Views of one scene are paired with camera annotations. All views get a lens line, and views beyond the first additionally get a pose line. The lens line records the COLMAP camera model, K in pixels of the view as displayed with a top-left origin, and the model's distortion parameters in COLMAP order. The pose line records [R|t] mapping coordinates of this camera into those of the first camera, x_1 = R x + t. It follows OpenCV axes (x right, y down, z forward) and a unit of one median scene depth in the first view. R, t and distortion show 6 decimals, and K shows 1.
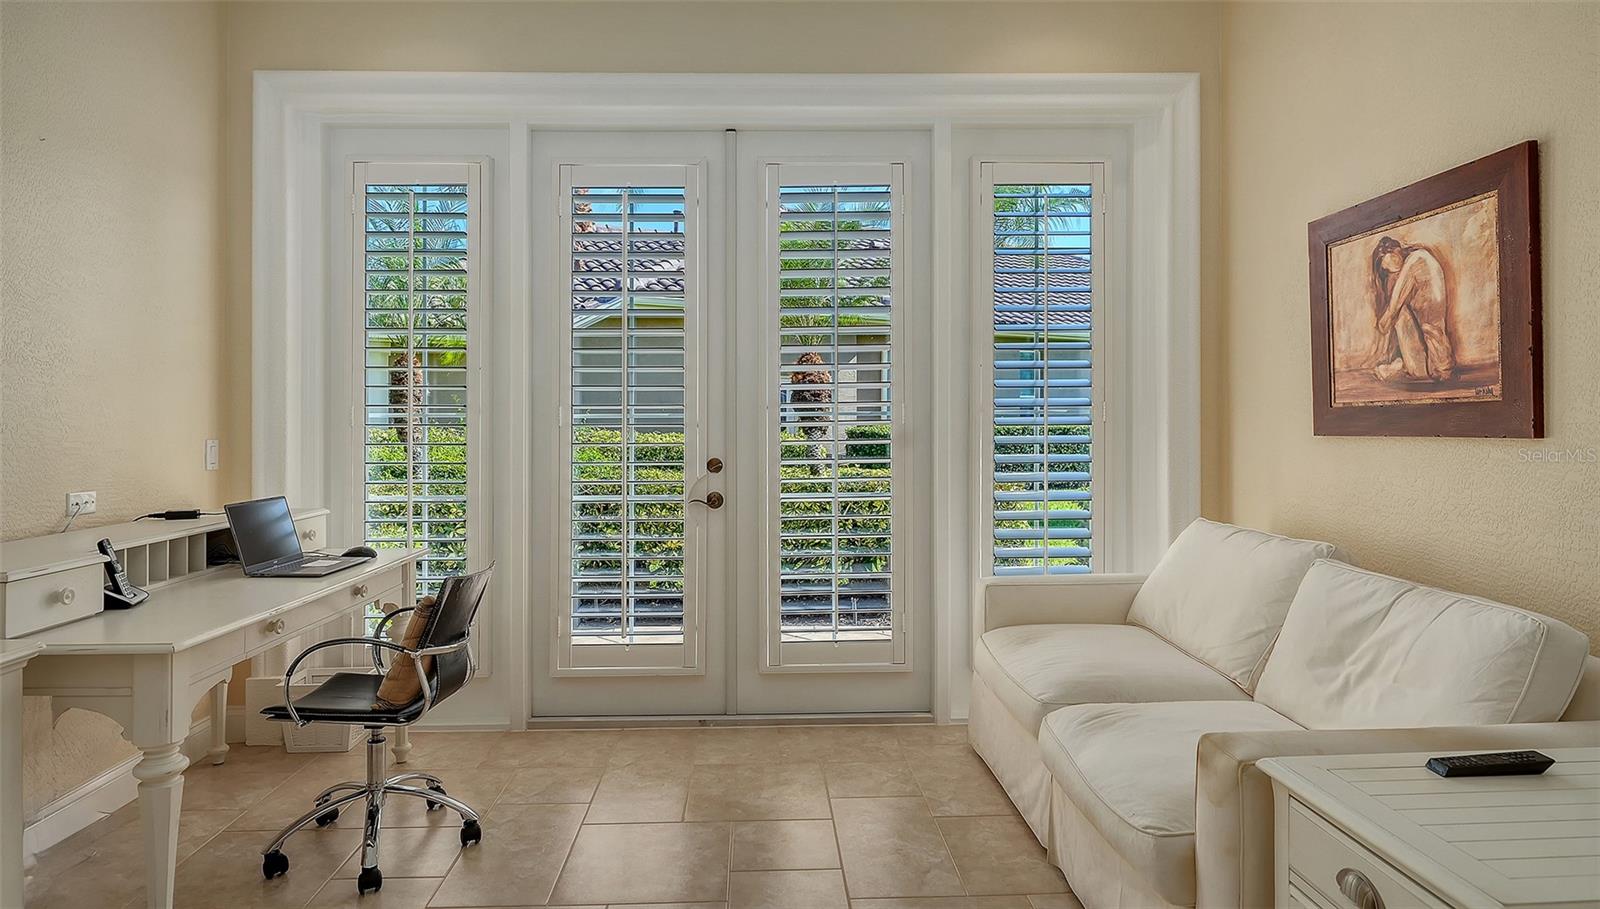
lens RADIAL K [[898.7, 0, 796.4], [0, 898.7, 440.5], [0, 0, 1]] dist [-0.000557, 0.000551]
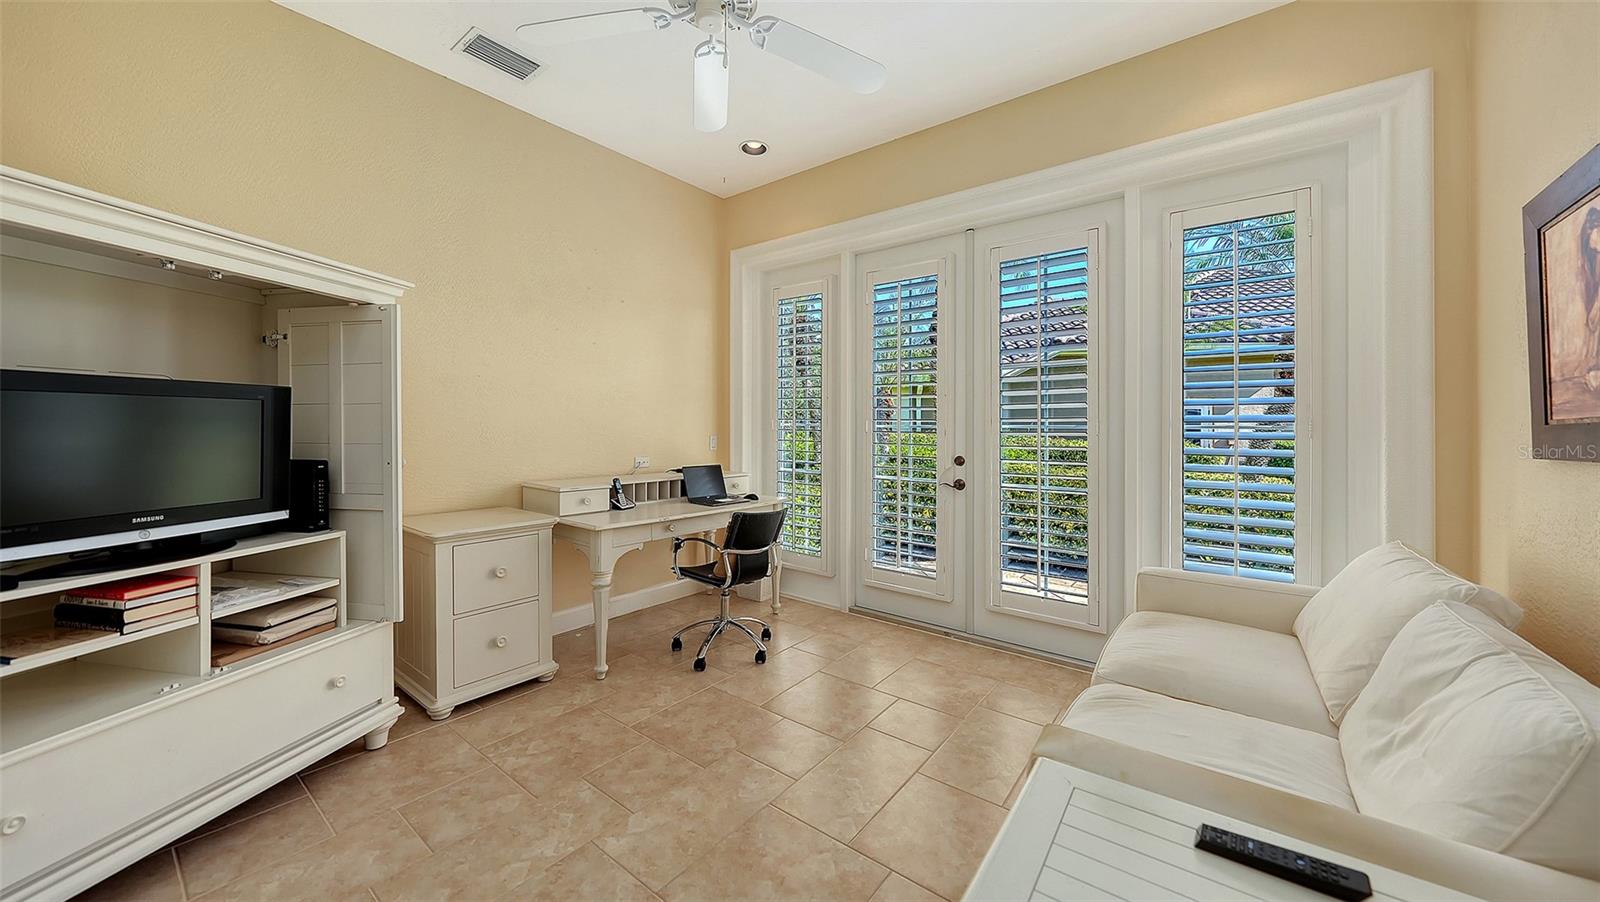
lens RADIAL K [[563.3, 0, 797.4], [0, 563.3, 438.9], [0, 0, 1]] dist [-0.004771, -0.000219]
pose [[0.774156, 0.025670, -0.632474, 0.324995], [-0.028142, 0.999585, 0.006124, -0.006367], [0.632369, 0.013058, 0.774557, 0.140456]]
